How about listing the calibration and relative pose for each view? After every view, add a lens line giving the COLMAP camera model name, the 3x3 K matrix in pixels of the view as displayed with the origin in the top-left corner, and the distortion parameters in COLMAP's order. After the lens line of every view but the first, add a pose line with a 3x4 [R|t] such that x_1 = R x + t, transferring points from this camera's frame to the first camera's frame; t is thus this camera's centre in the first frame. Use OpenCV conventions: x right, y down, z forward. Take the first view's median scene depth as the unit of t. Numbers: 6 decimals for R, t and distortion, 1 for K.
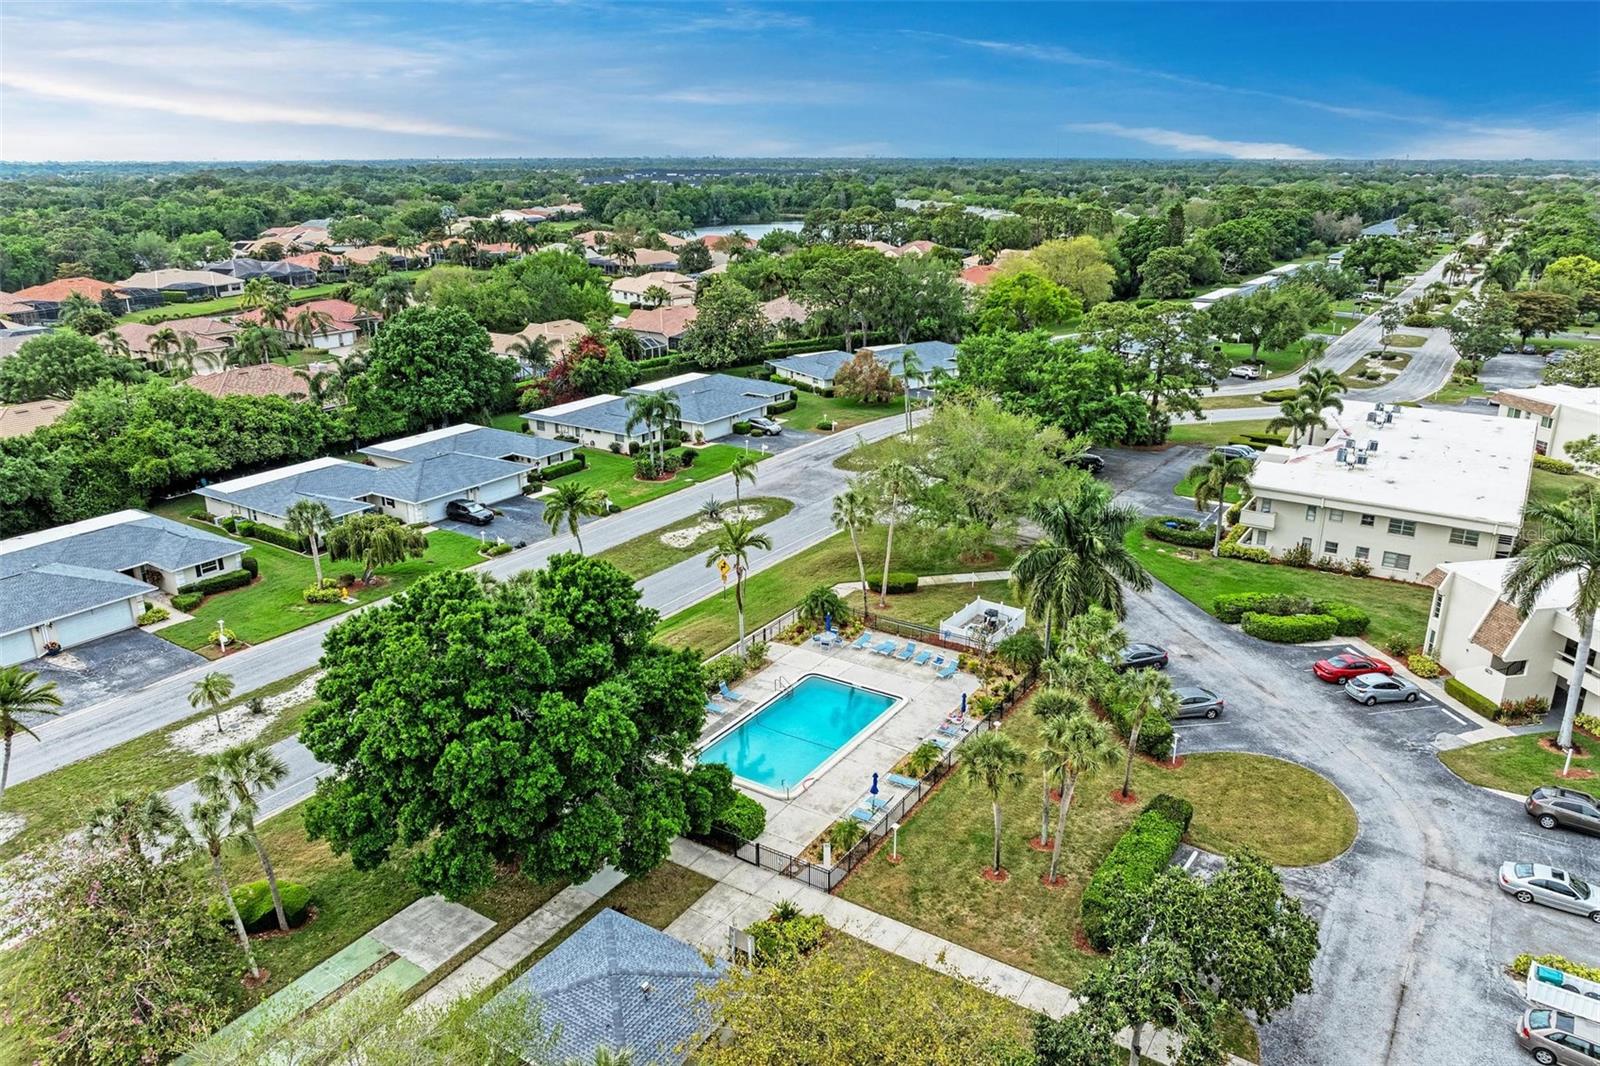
lens RADIAL K [[1105.3, 0, 797.1], [0, 1105.3, 507.7], [0, 0, 1]] dist [-0.010308, -0.002162]
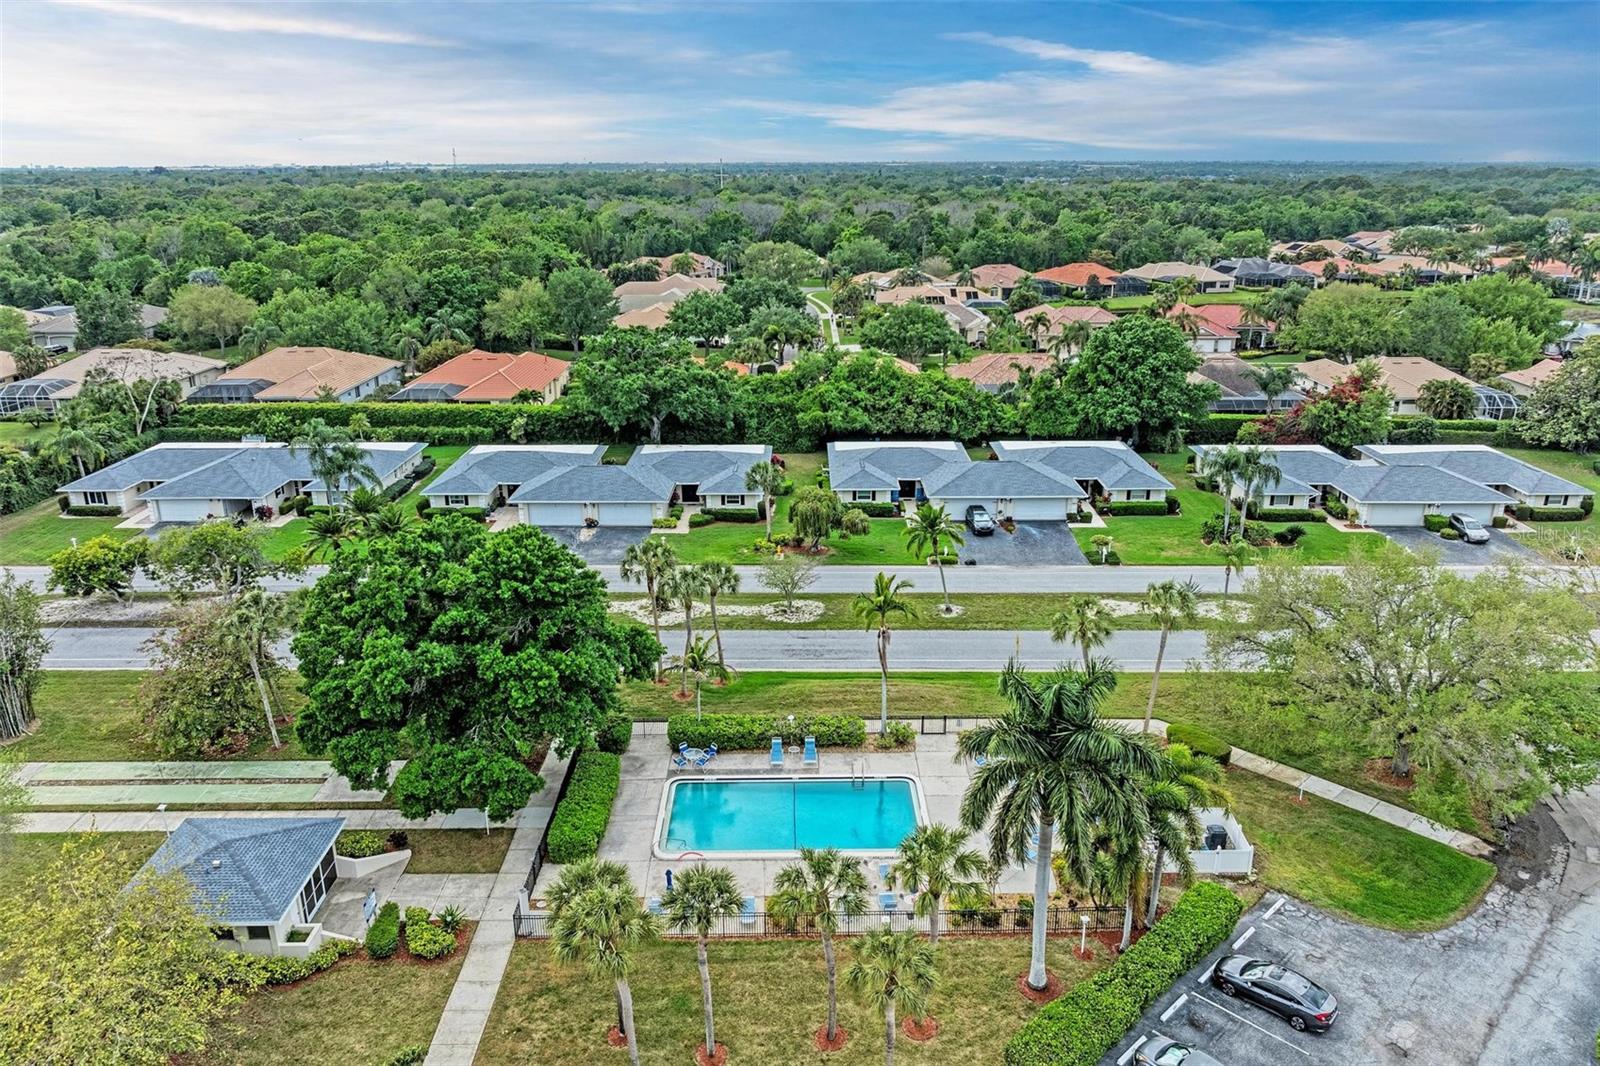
lens RADIAL K [[1105.3, 0, 797.1], [0, 1105.3, 507.7], [0, 0, 1]] dist [-0.010308, -0.002162]
pose [[0.568829, 0.248857, -0.783903, 0.412898], [-0.250158, 0.960317, 0.123337, -0.094093], [0.783488, 0.125942, 0.608510, 0.287622]]
